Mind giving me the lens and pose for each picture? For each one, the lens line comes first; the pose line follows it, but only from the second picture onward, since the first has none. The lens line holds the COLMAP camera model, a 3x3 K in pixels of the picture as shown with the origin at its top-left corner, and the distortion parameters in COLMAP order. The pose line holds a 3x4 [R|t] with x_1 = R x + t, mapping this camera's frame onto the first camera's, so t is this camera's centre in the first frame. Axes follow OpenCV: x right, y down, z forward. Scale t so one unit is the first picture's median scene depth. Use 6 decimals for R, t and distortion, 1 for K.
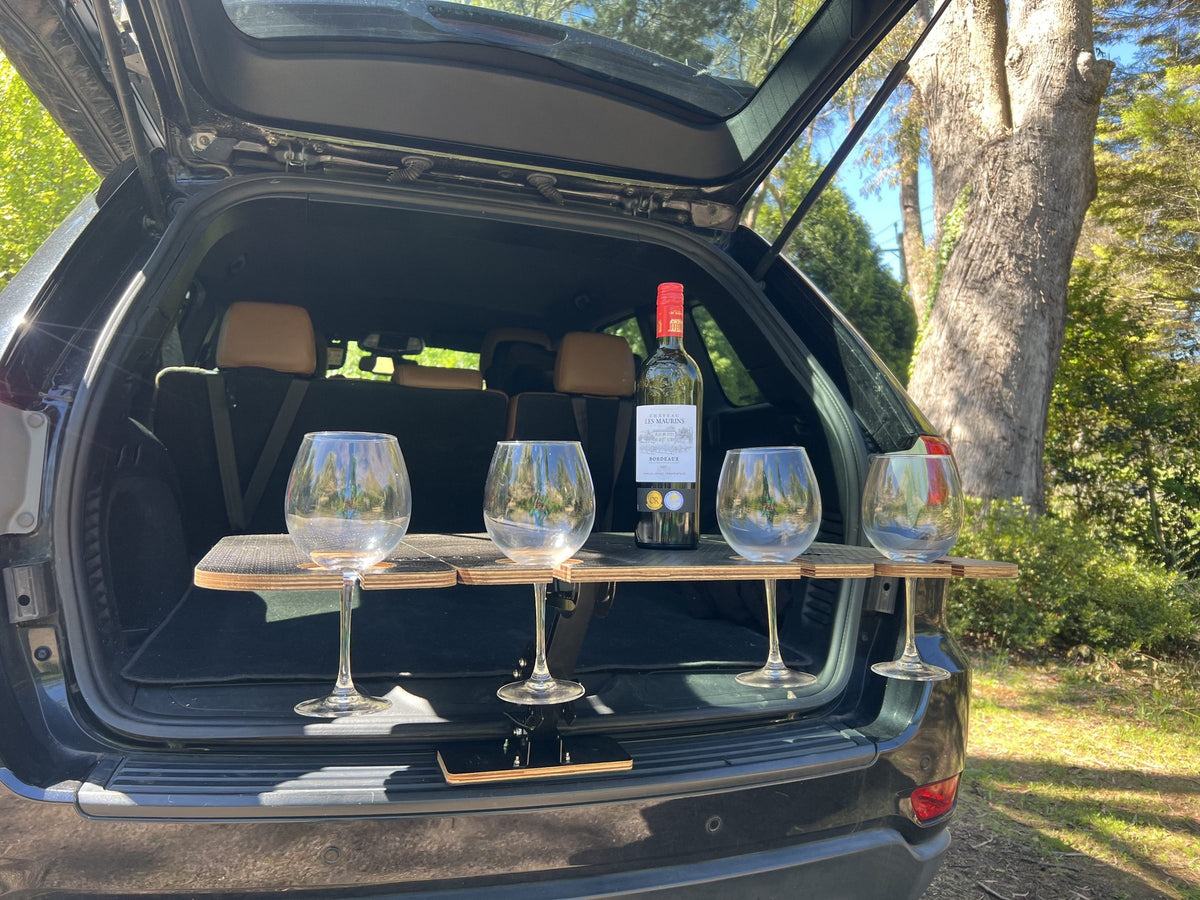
lens RADIAL K [[945.2, 0, 600.0], [0, 945.2, 450.0], [0, 0, 1]] dist [0.078200, -0.167138]
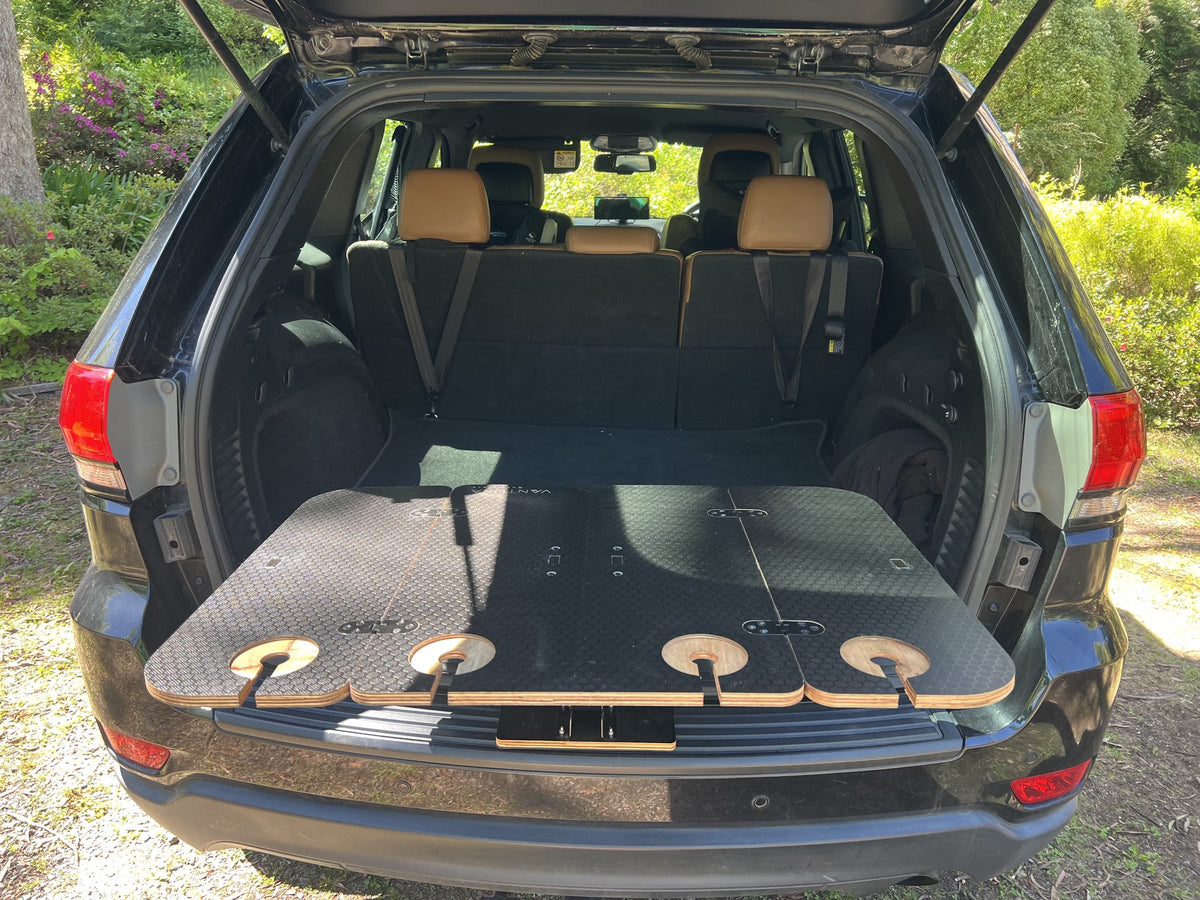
lens RADIAL K [[941.9, 0, 608.2], [0, 941.9, 450.6], [0, 0, 1]] dist [0.019389, -0.001850]
pose [[0.939022, 0.080758, -0.334238, 0.207556], [0.029013, 0.949955, 0.311038, -0.216717], [0.342630, -0.301769, 0.889686, 0.115740]]
